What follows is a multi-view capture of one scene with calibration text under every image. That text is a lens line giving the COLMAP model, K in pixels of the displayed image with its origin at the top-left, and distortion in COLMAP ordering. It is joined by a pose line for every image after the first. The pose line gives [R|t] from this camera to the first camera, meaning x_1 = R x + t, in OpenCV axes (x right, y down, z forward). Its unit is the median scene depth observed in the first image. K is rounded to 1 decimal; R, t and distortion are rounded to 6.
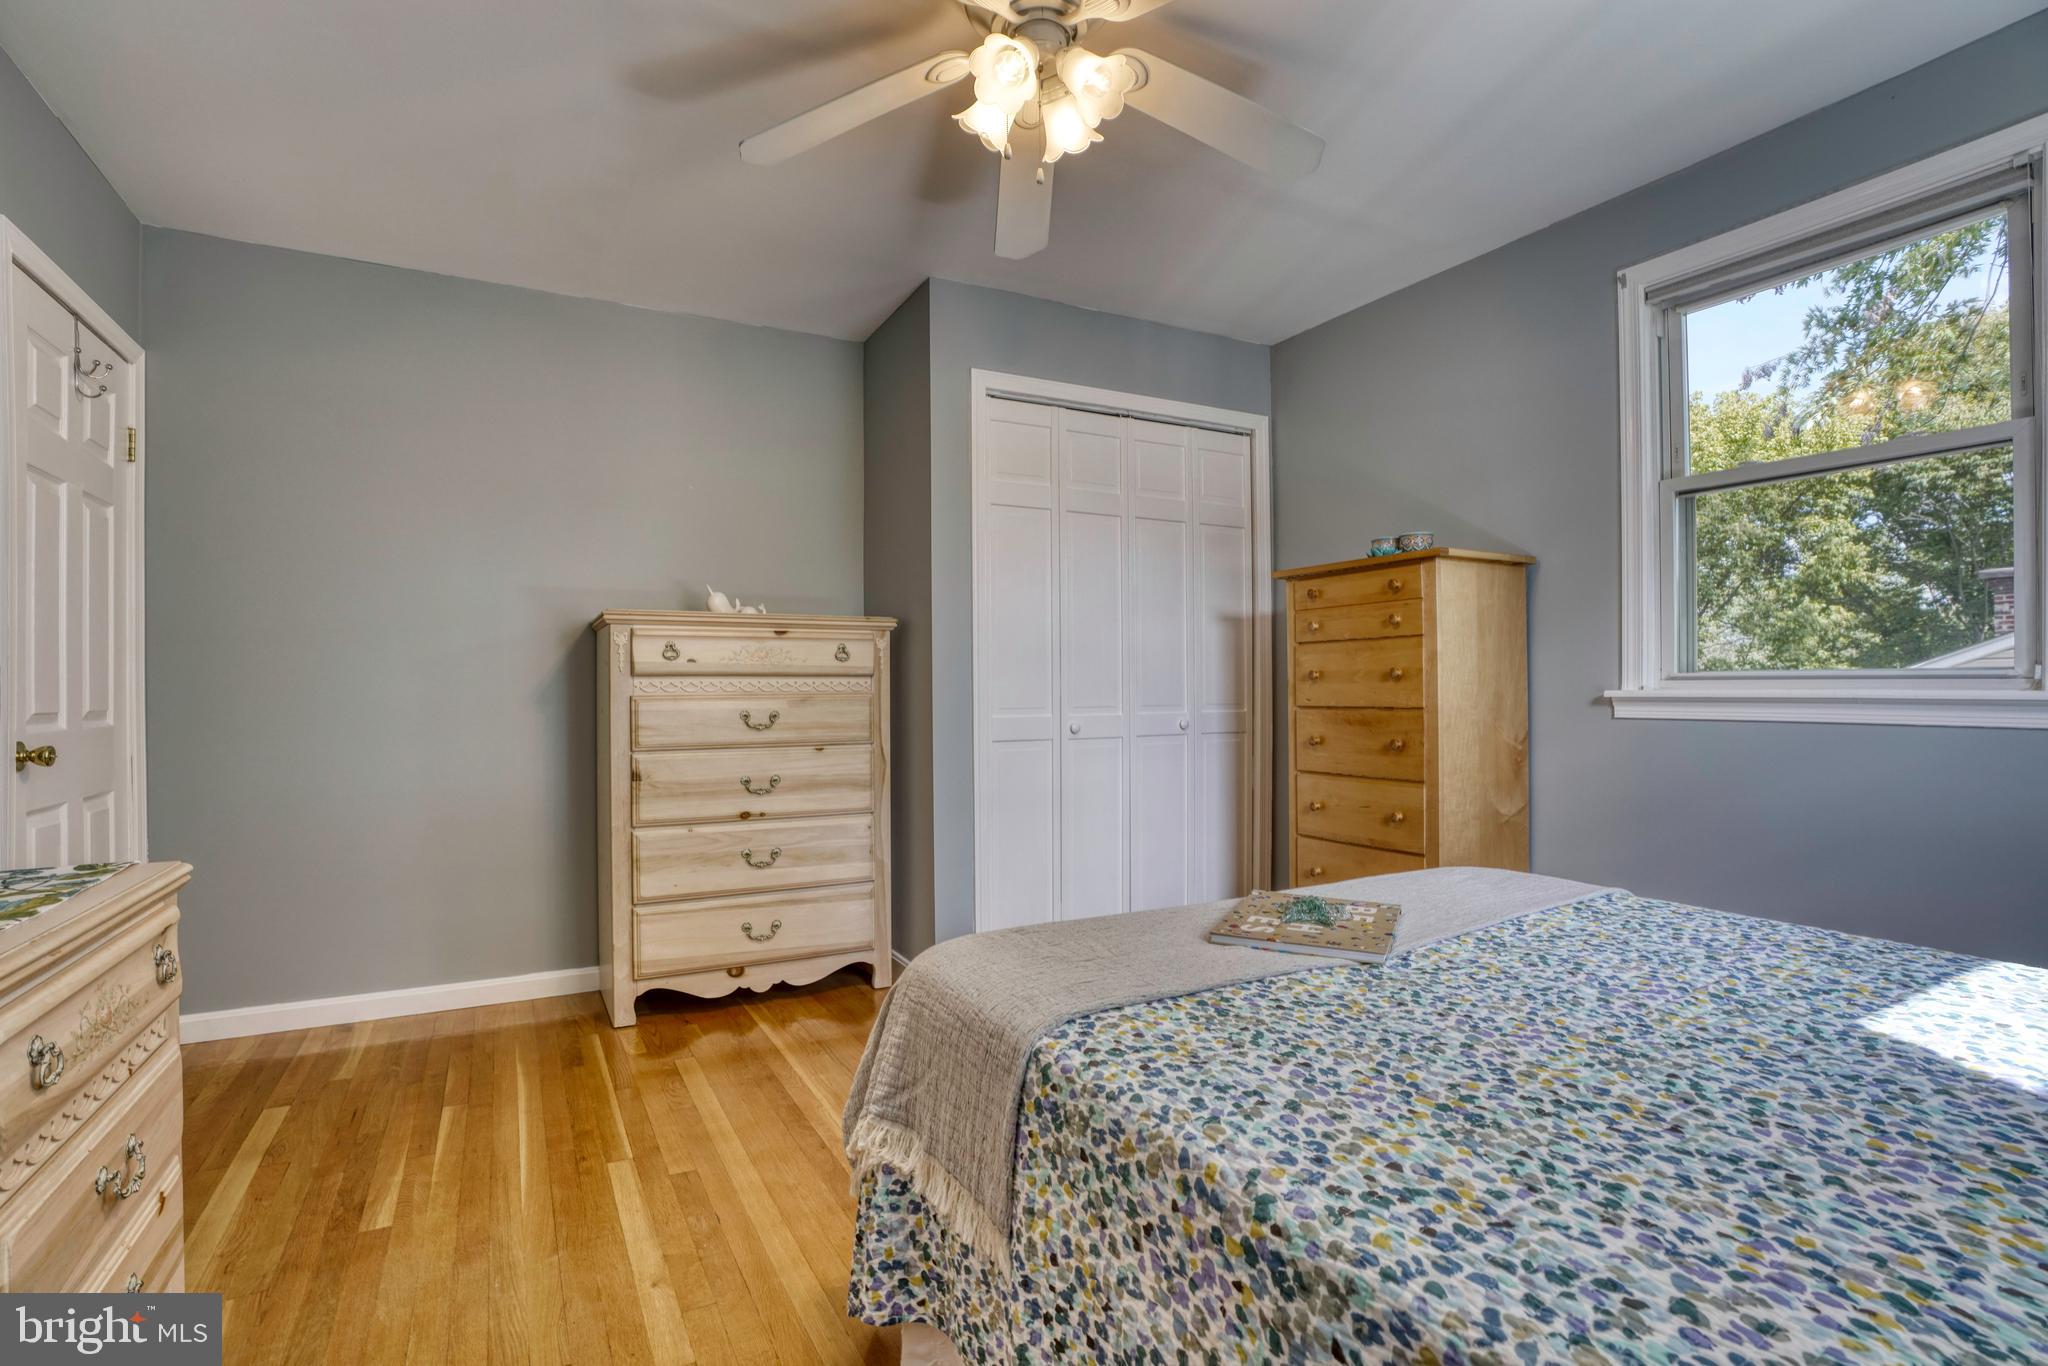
lens RADIAL K [[977.7, 0, 998.9], [0, 977.7, 695.0], [0, 0, 1]] dist [-0.098107, 0.052268]
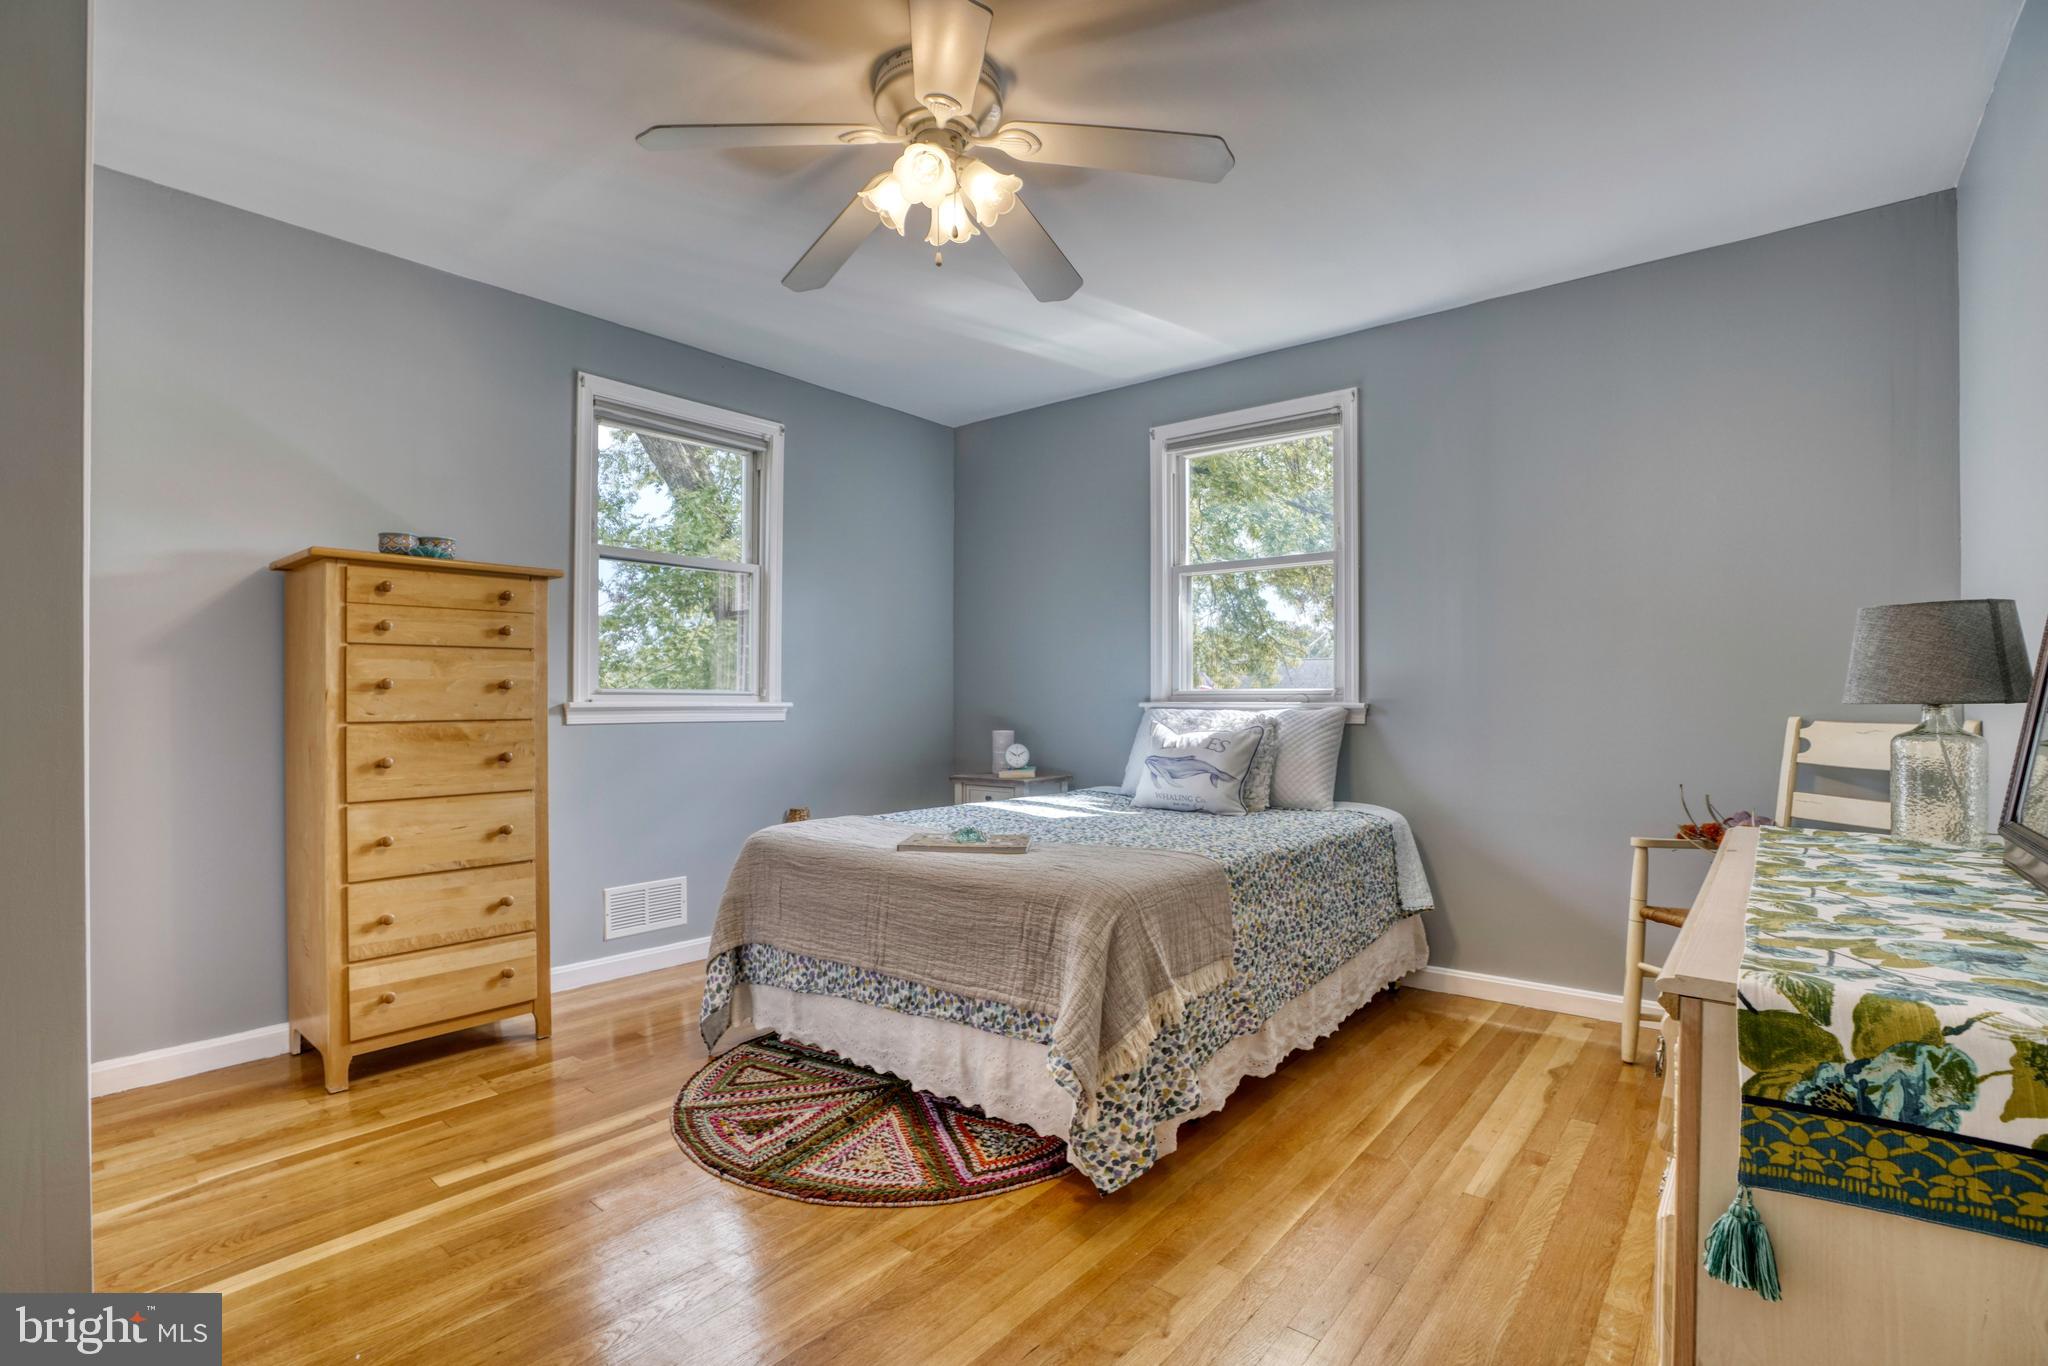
lens RADIAL K [[961.6, 0, 1009.0], [0, 961.6, 696.5], [0, 0, 1]] dist [-0.072246, 0.028416]
pose [[-0.395554, 0.006707, 0.918418, -0.716778], [0.005451, 0.999973, -0.004955, -0.003127], [-0.918427, 0.003046, -0.395580, 0.938152]]
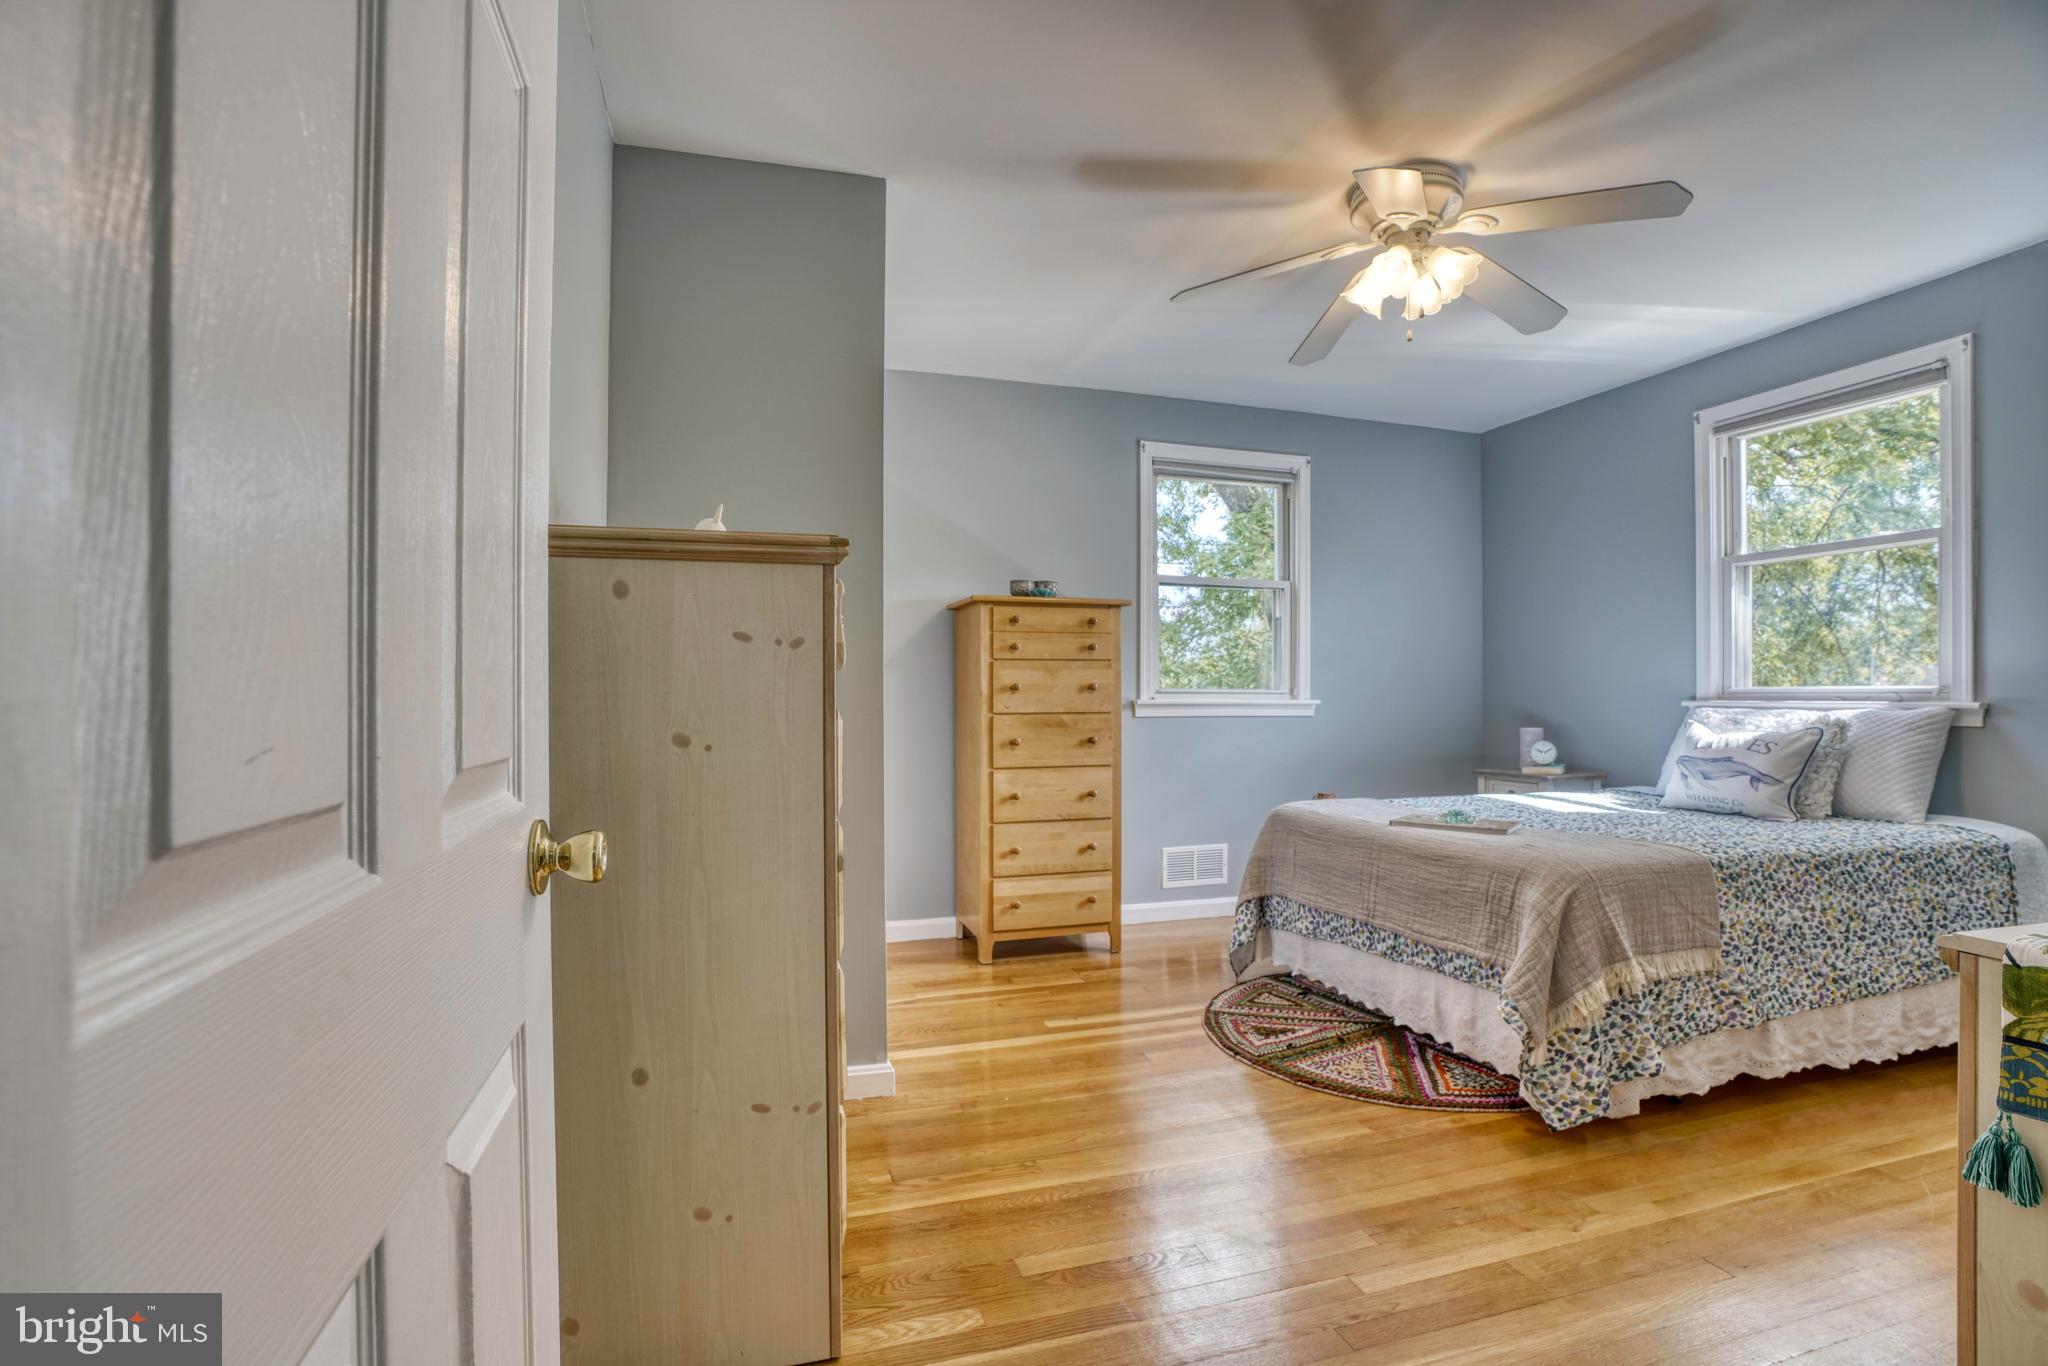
lens RADIAL K [[961.6, 0, 1009.0], [0, 961.6, 696.5], [0, 0, 1]] dist [-0.072246, 0.028416]
pose [[0.166217, 0.002484, 0.986086, -0.970760], [0.003237, 0.999990, -0.003065, -0.005610], [-0.986084, 0.003702, 0.166207, 0.920806]]
